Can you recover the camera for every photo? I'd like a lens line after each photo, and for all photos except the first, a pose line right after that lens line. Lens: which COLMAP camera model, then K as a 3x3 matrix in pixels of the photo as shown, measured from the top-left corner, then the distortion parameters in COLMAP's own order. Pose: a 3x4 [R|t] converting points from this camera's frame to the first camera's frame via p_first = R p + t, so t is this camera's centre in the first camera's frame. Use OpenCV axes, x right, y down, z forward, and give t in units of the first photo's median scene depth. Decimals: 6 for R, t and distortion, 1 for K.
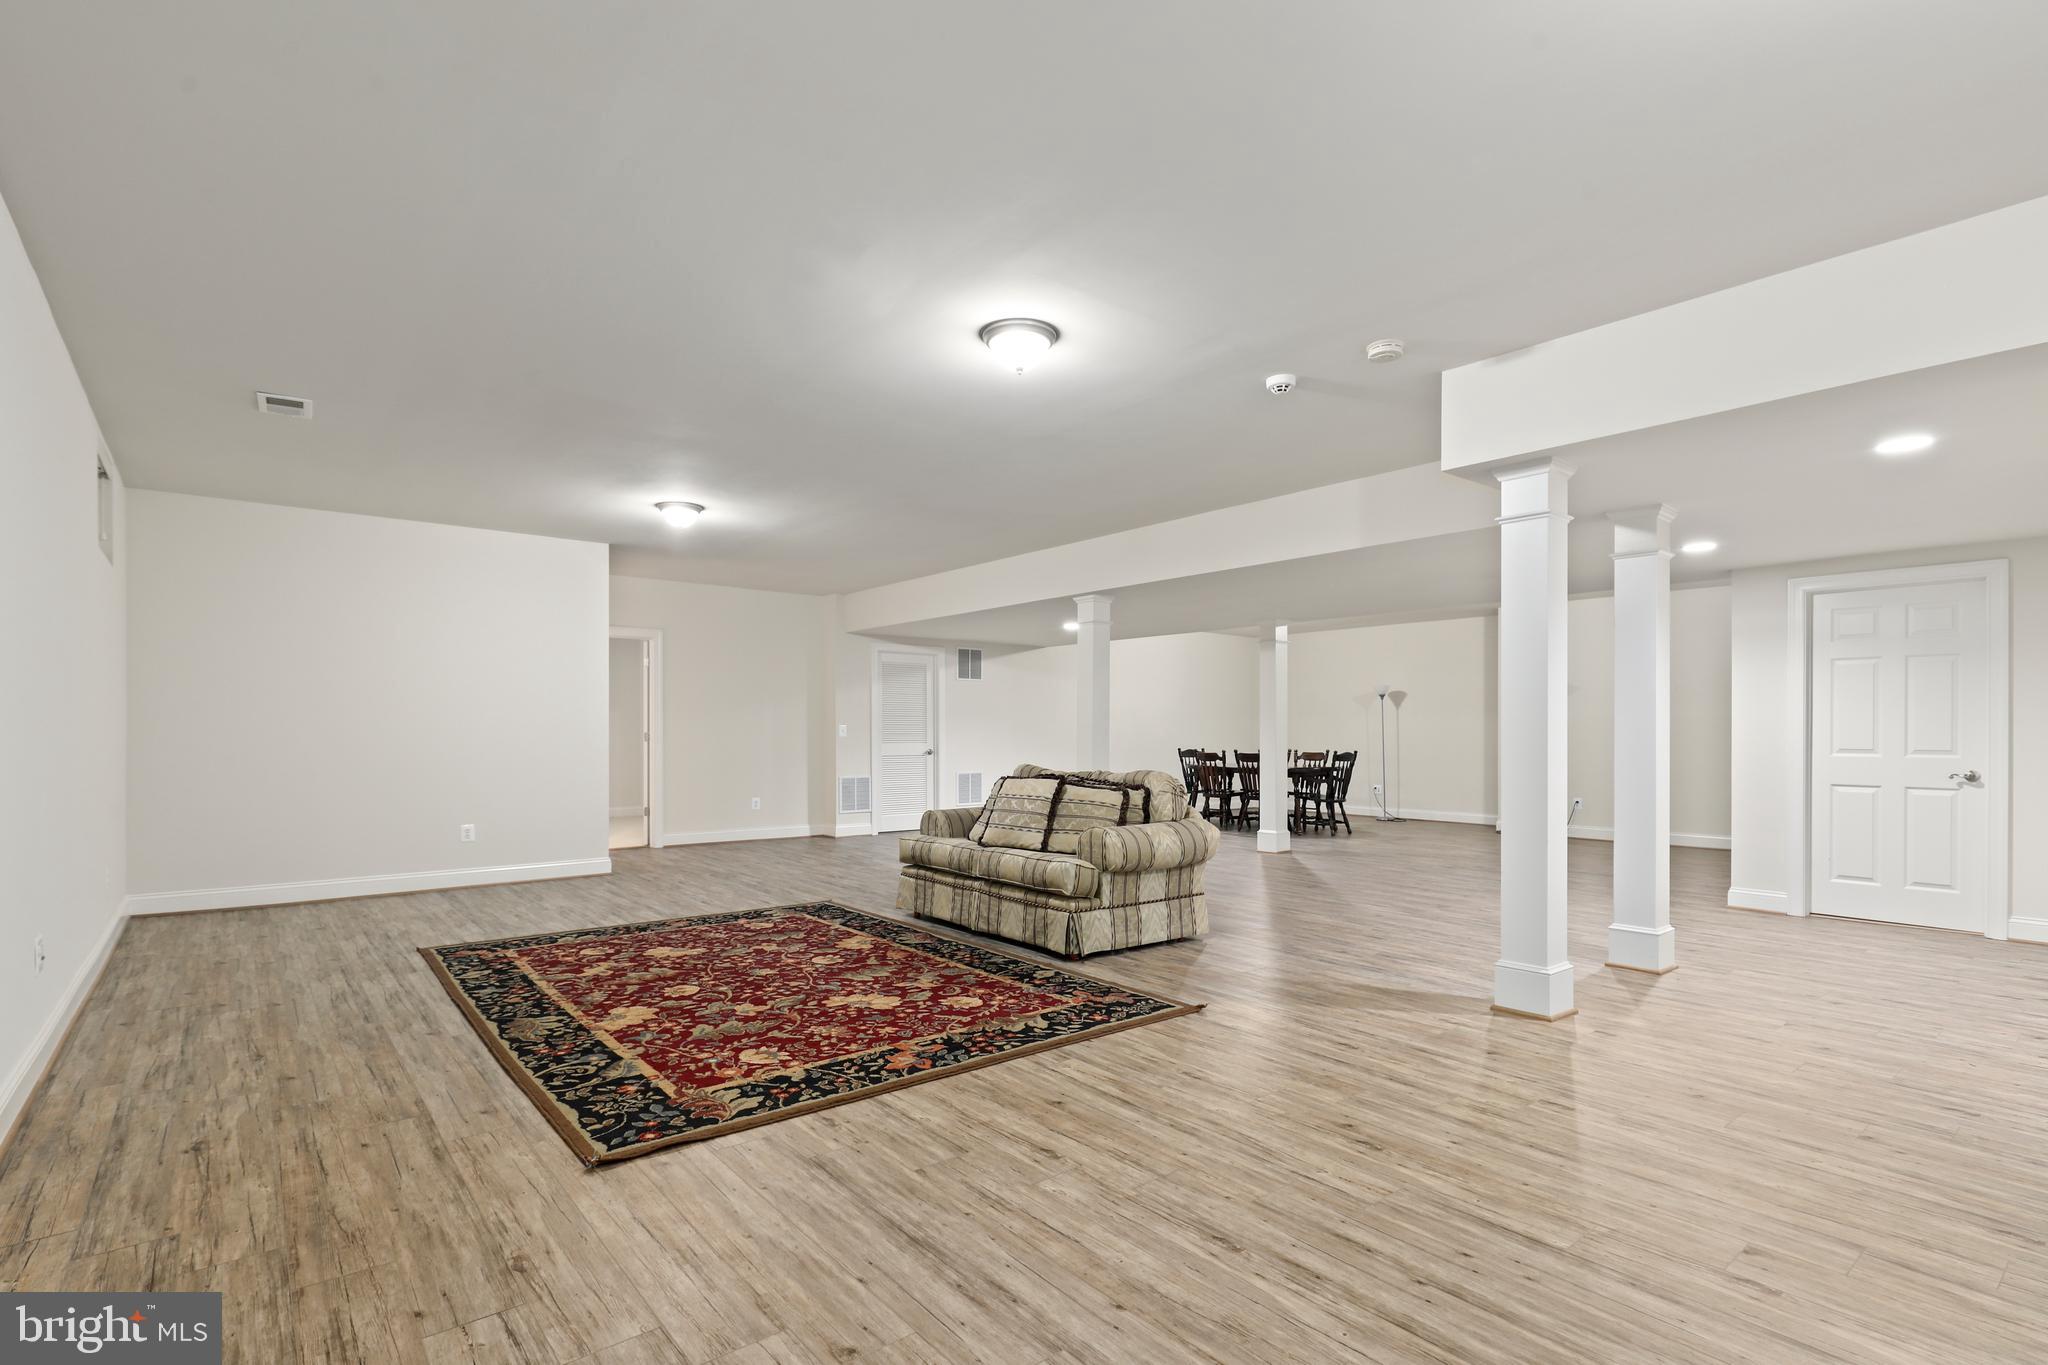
lens RADIAL K [[963.8, 0, 1029.3], [0, 963.8, 740.4], [0, 0, 1]] dist [0.001248, 0.000302]
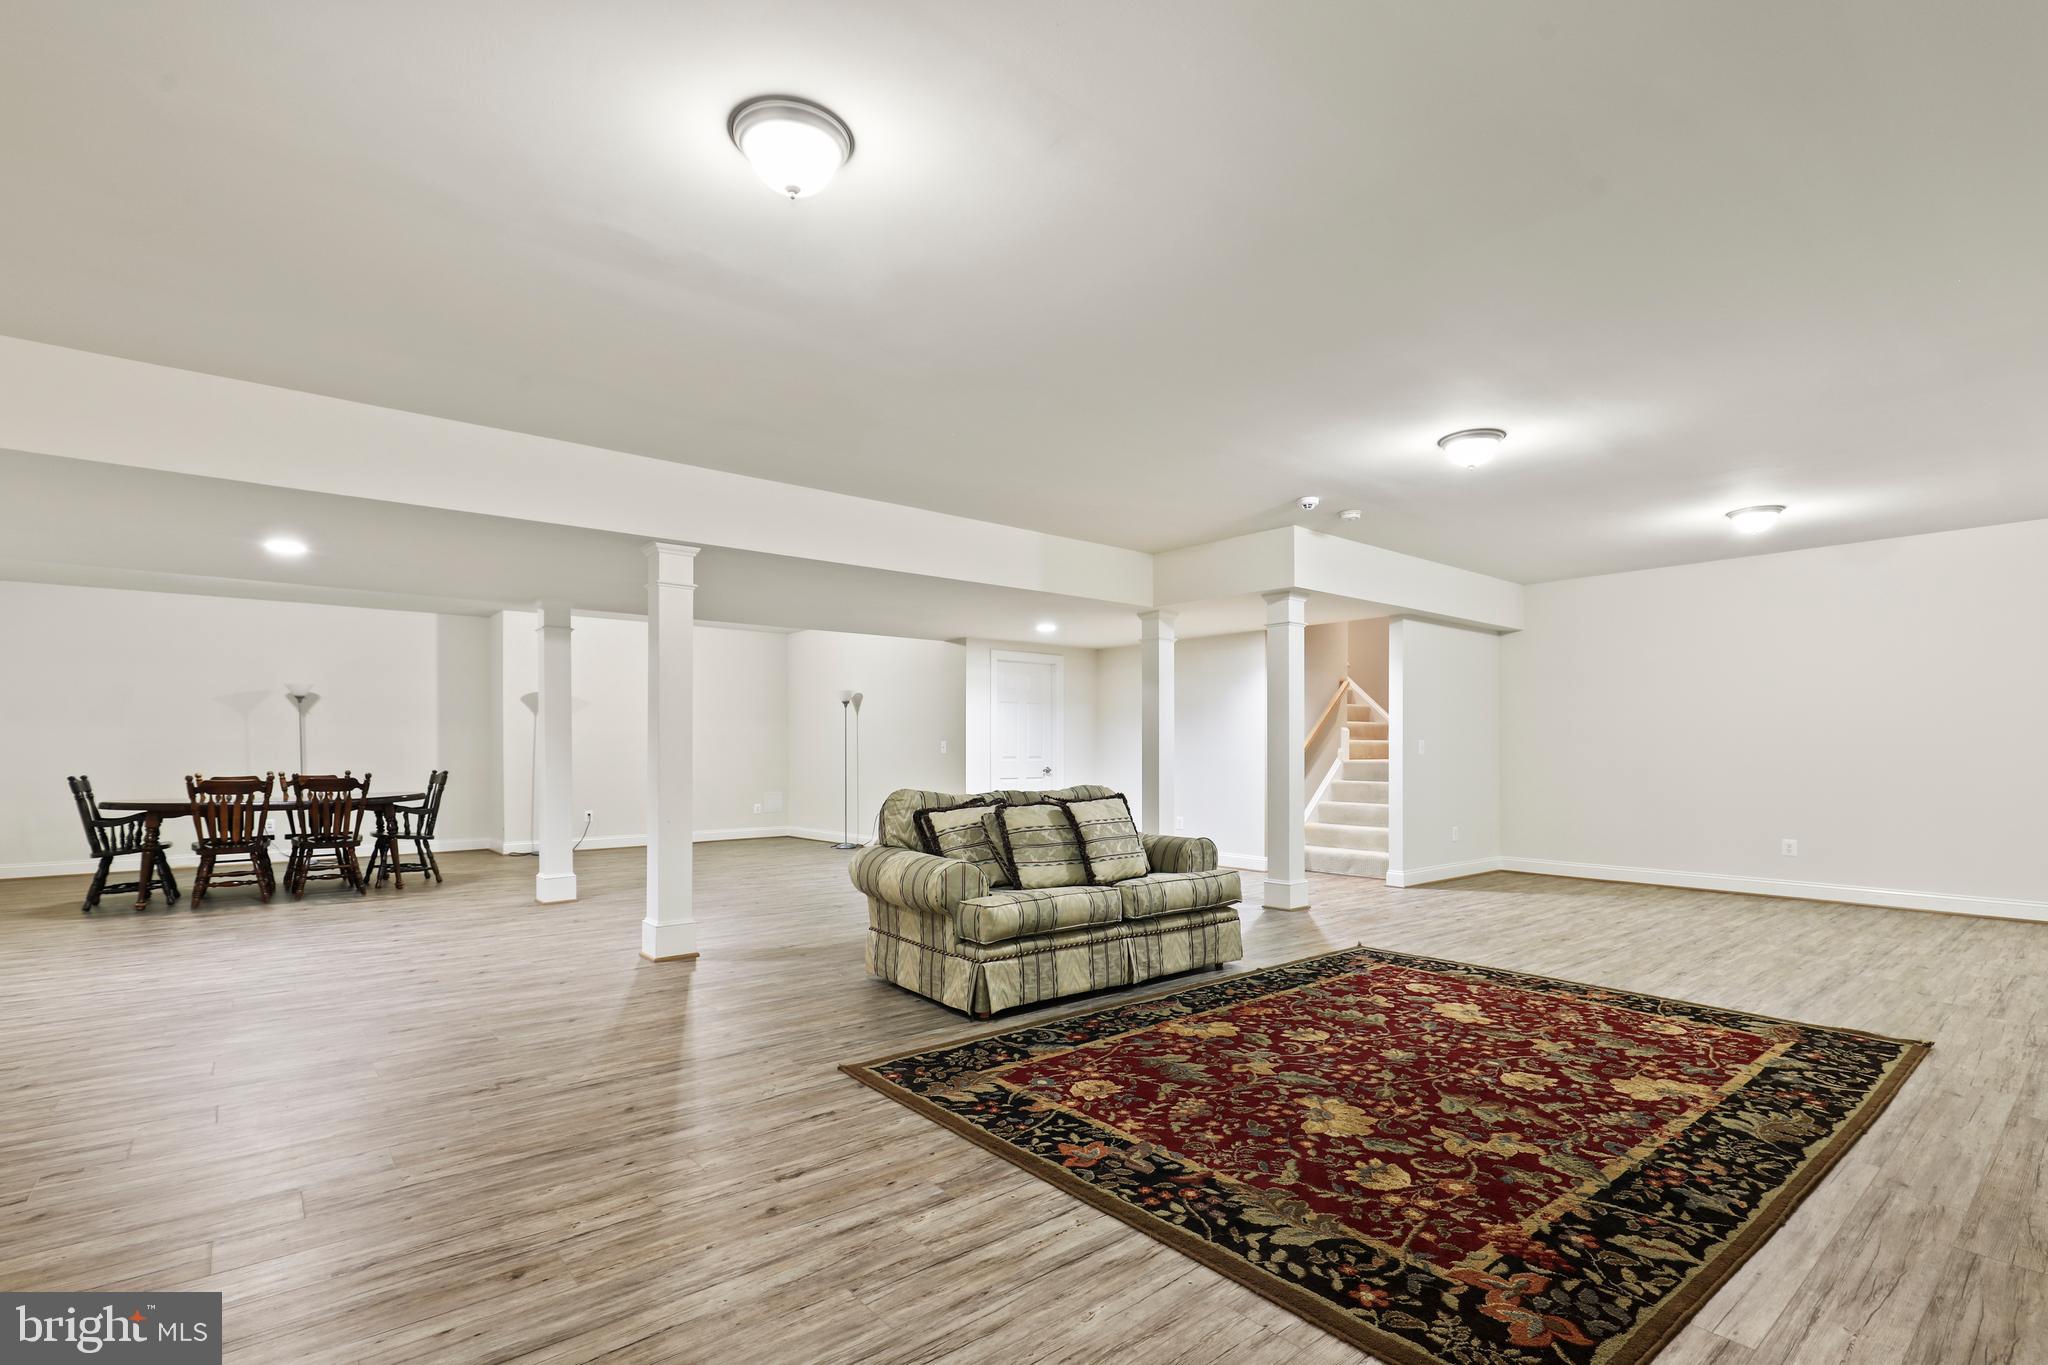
lens RADIAL K [[949.8, 0, 1020.3], [0, 949.8, 721.7], [0, 0, 1]] dist [0.002164, 0.000018]
pose [[0.001919, 0.028039, 0.999605, -1.081825], [0.007955, 0.999575, -0.028053, -0.008328], [-0.999967, 0.008006, 0.001695, 1.343938]]
